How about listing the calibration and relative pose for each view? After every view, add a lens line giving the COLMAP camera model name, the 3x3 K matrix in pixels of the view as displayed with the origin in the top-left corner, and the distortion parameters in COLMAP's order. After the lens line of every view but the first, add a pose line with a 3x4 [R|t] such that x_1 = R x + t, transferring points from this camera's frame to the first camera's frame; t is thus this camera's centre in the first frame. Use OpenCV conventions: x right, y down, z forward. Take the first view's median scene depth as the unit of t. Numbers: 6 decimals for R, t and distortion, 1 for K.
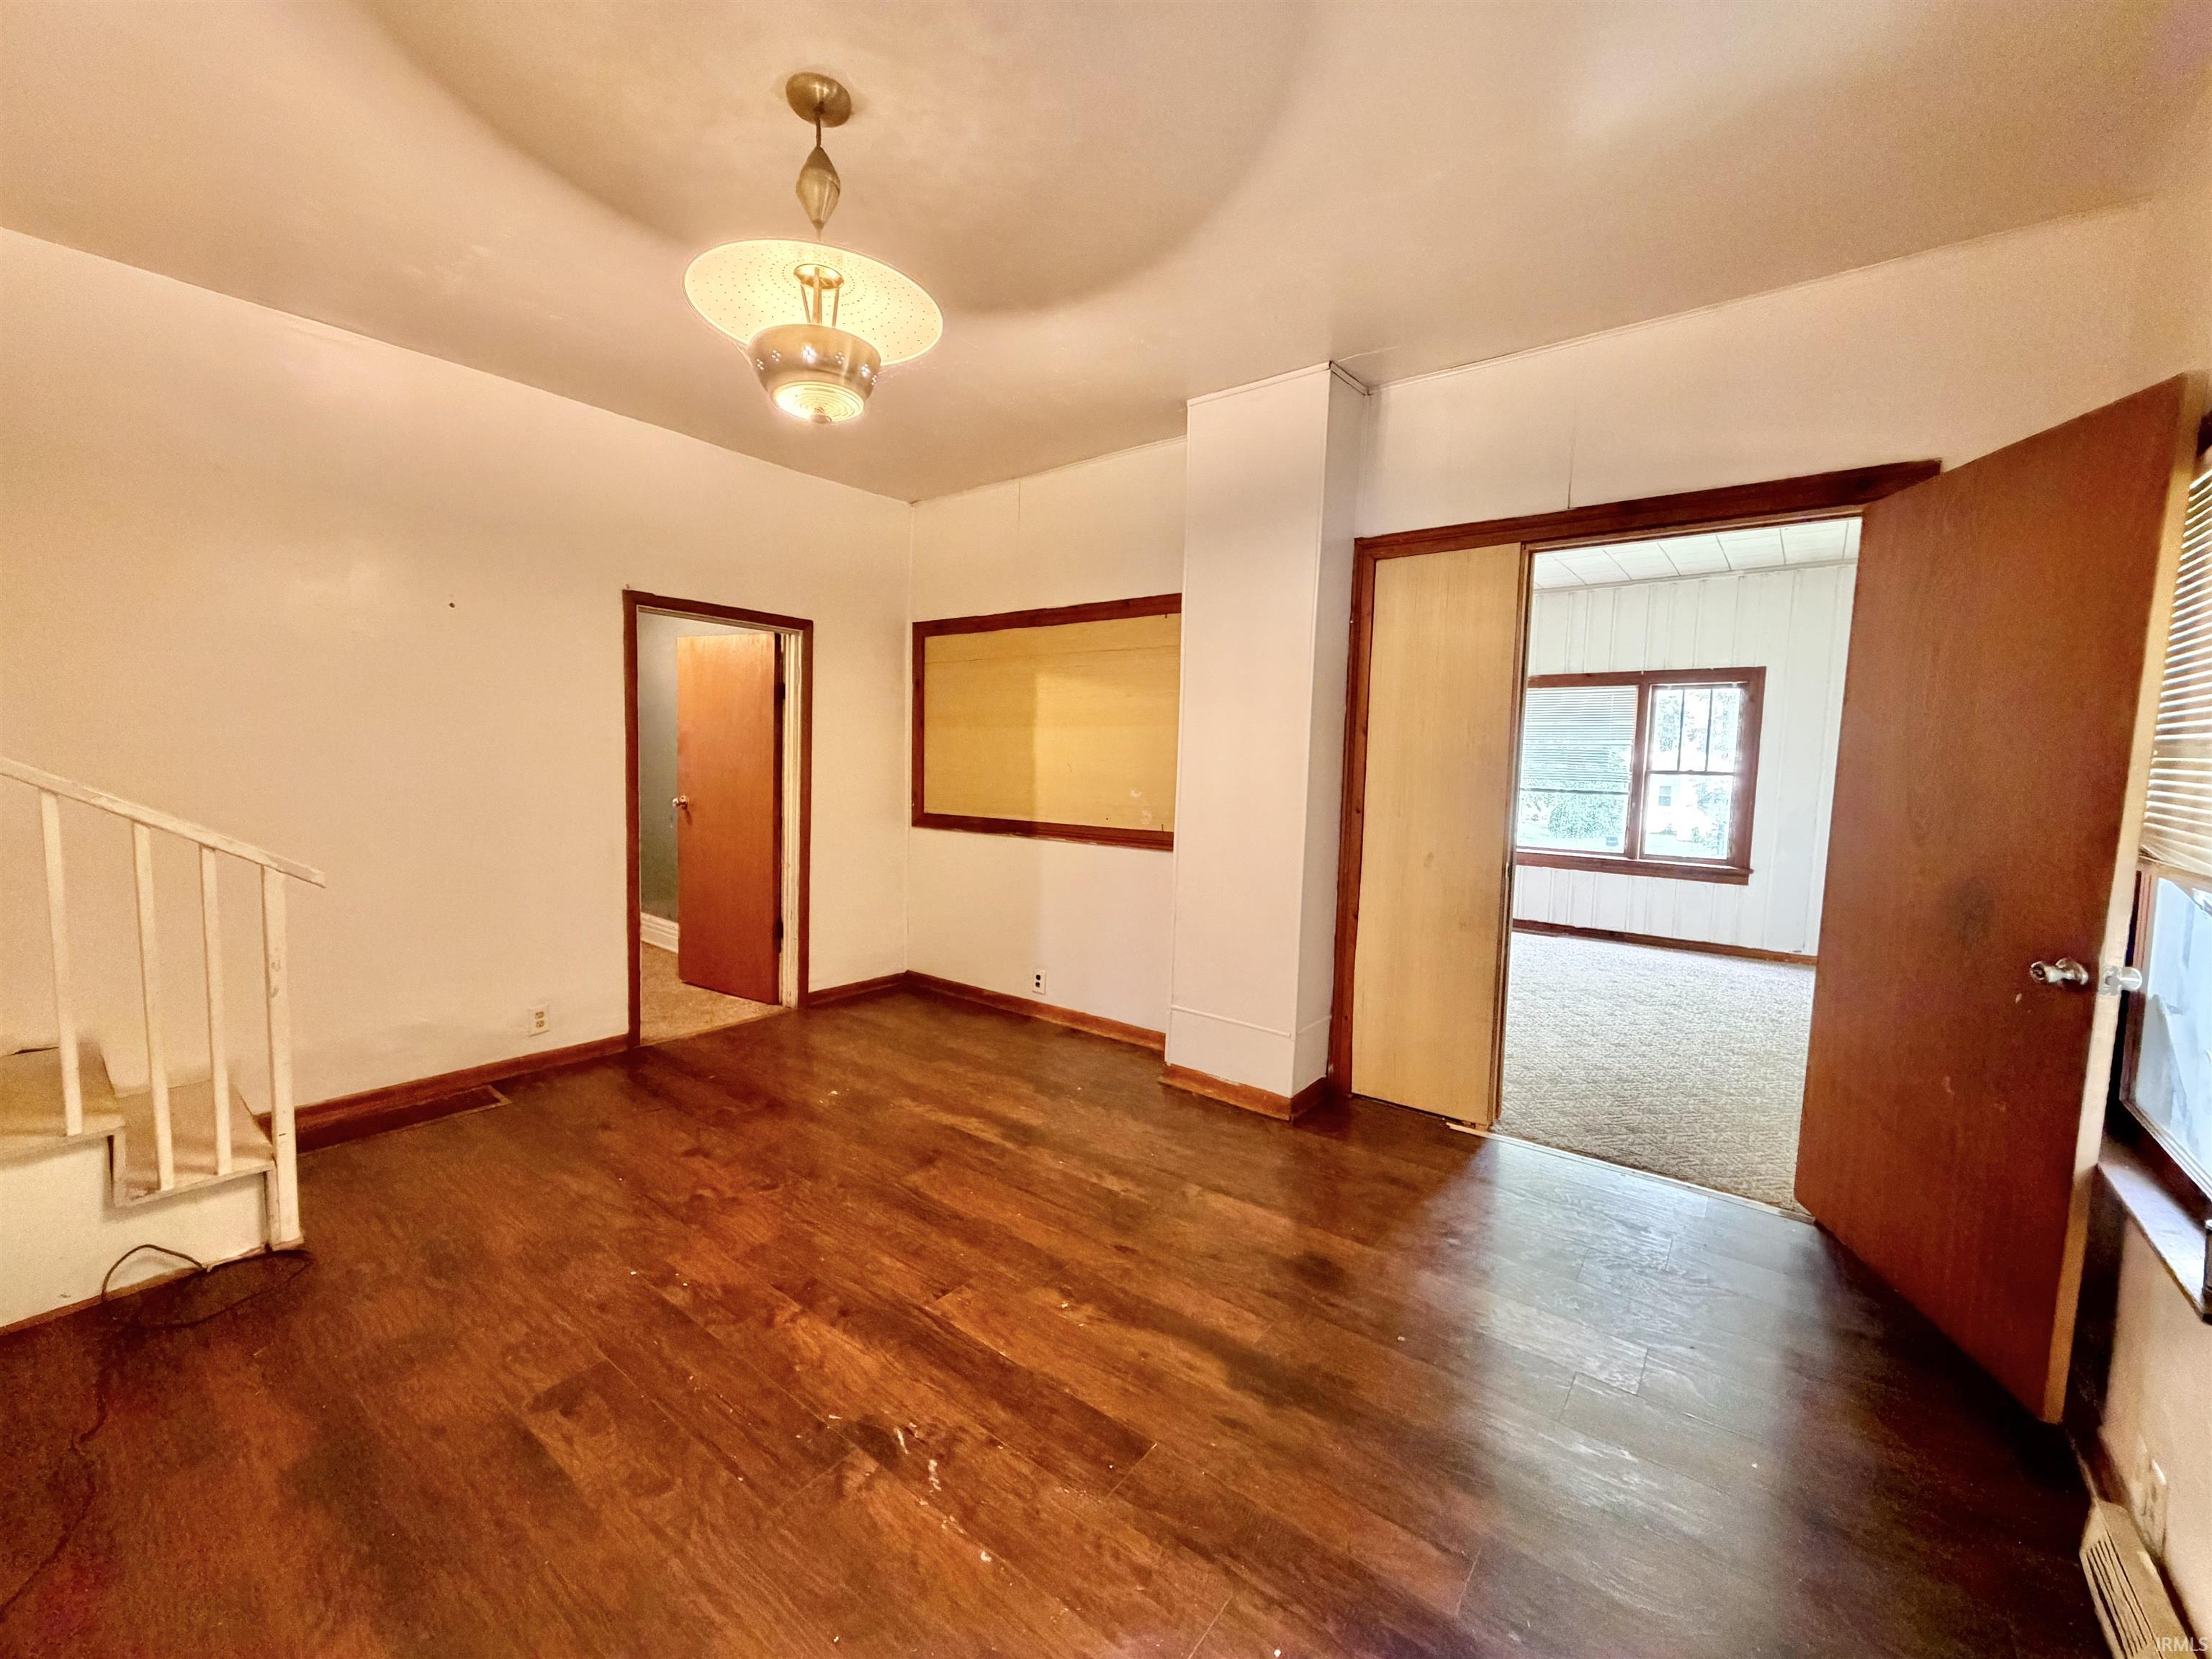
lens RADIAL K [[875.5, 0, 1098.2], [0, 875.5, 827.4], [0, 0, 1]] dist [0.000459, 0.000359]
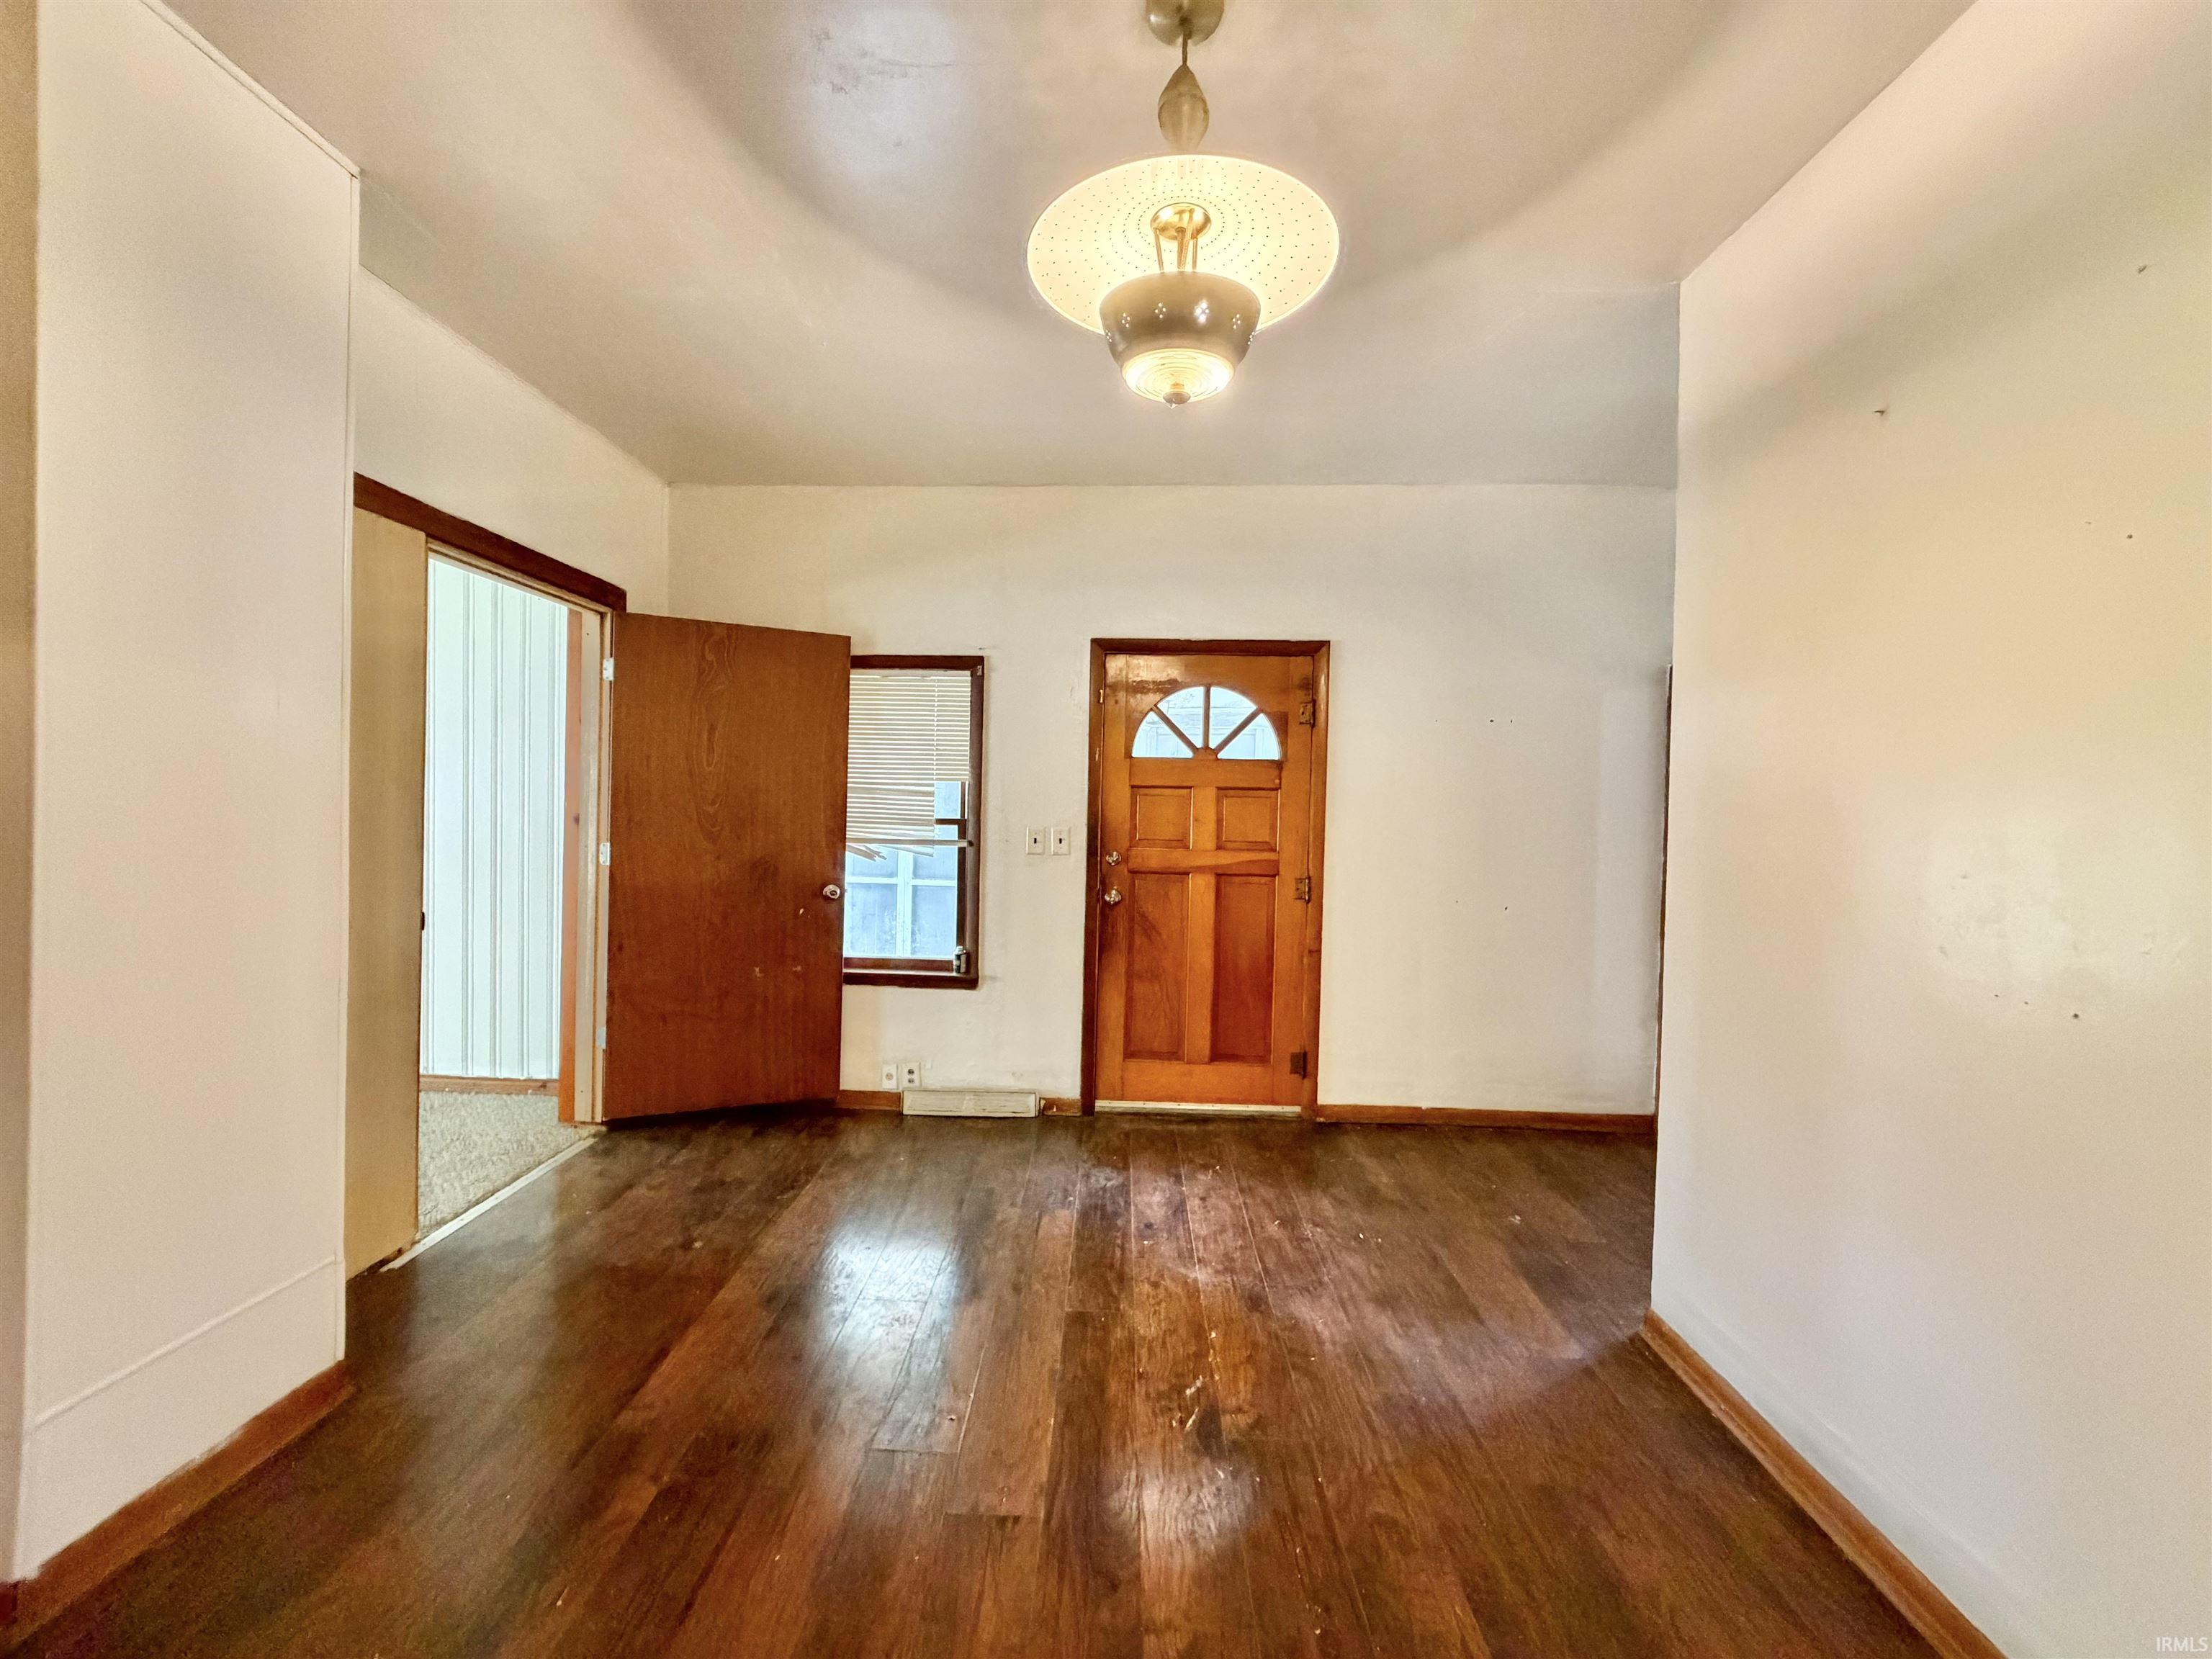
lens RADIAL K [[875.5, 0, 1098.2], [0, 875.5, 827.4], [0, 0, 1]] dist [0.000459, 0.000359]
pose [[-0.587737, -0.055008, 0.807180, -0.956273], [0.033751, 0.995150, 0.092394, -0.155639], [-0.808348, 0.081547, -0.583030, 1.584376]]
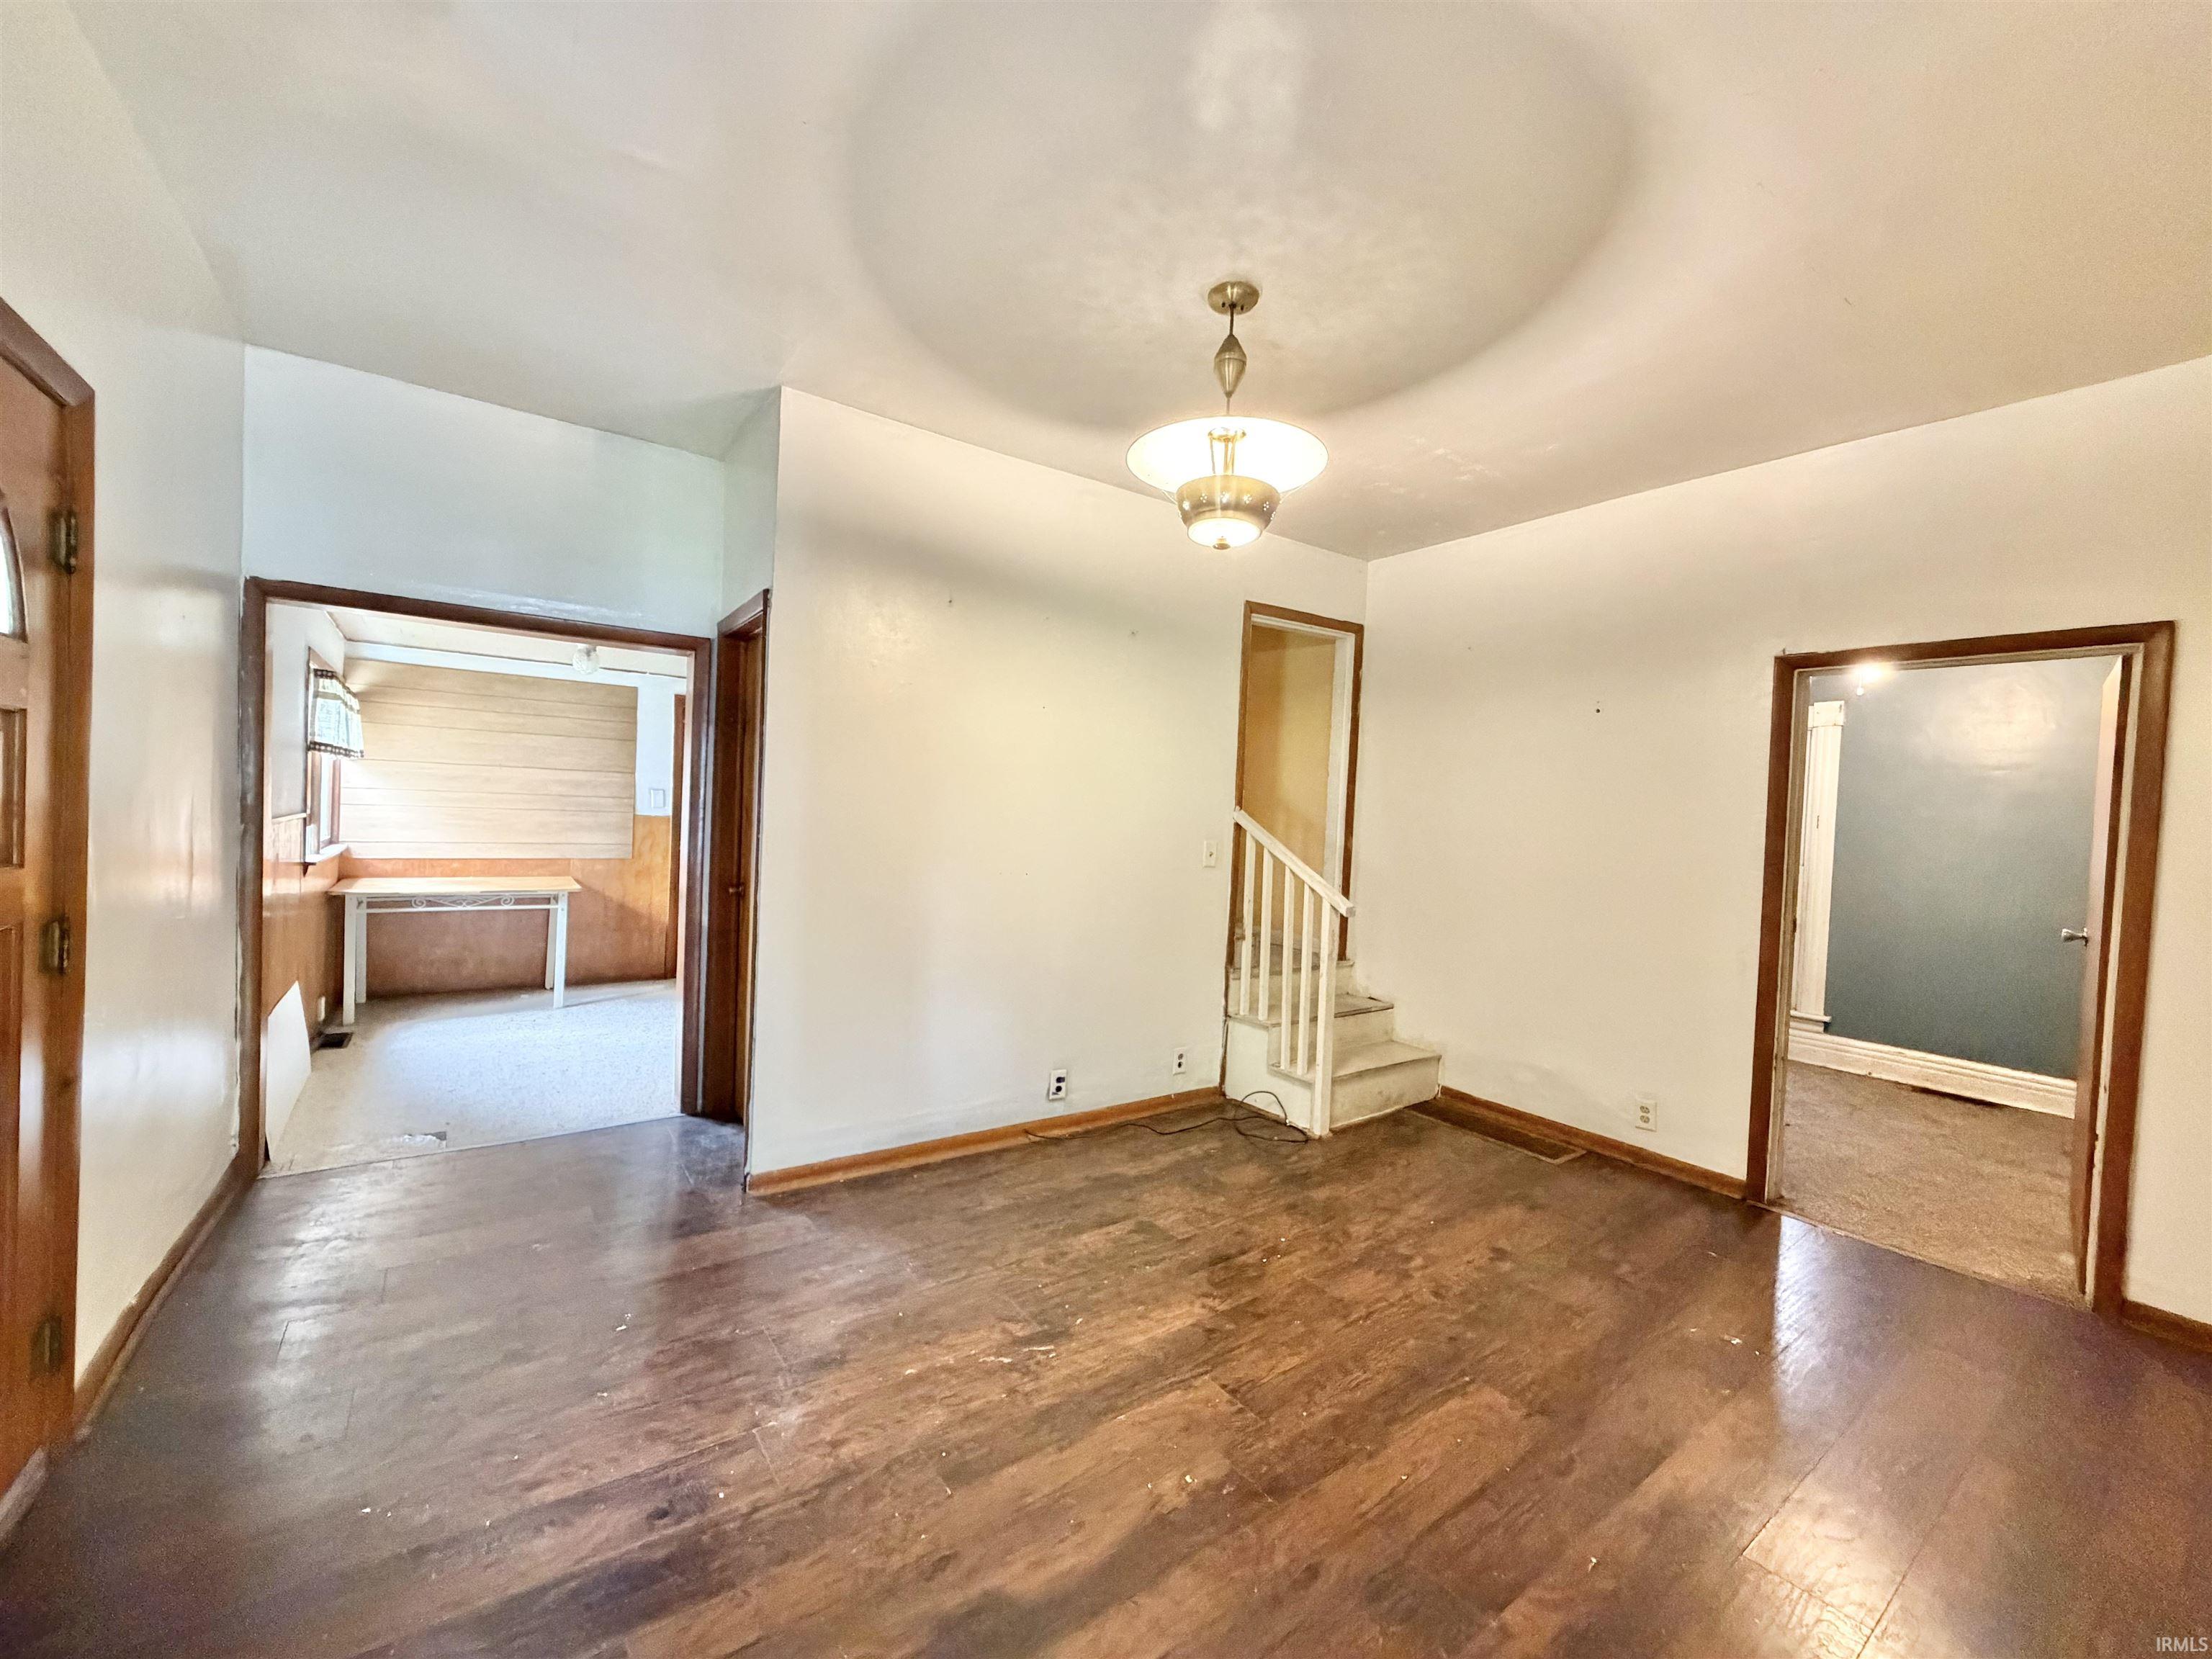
lens RADIAL K [[884.4, 0, 1100.9], [0, 884.4, 817.1], [0, 0, 1]] dist [-0.001704, -0.000040]
pose [[-0.280758, -0.029222, -0.959334, 0.933416], [-0.126156, 0.991988, 0.006704, -0.075549], [0.951451, 0.122908, -0.282195, 1.264659]]
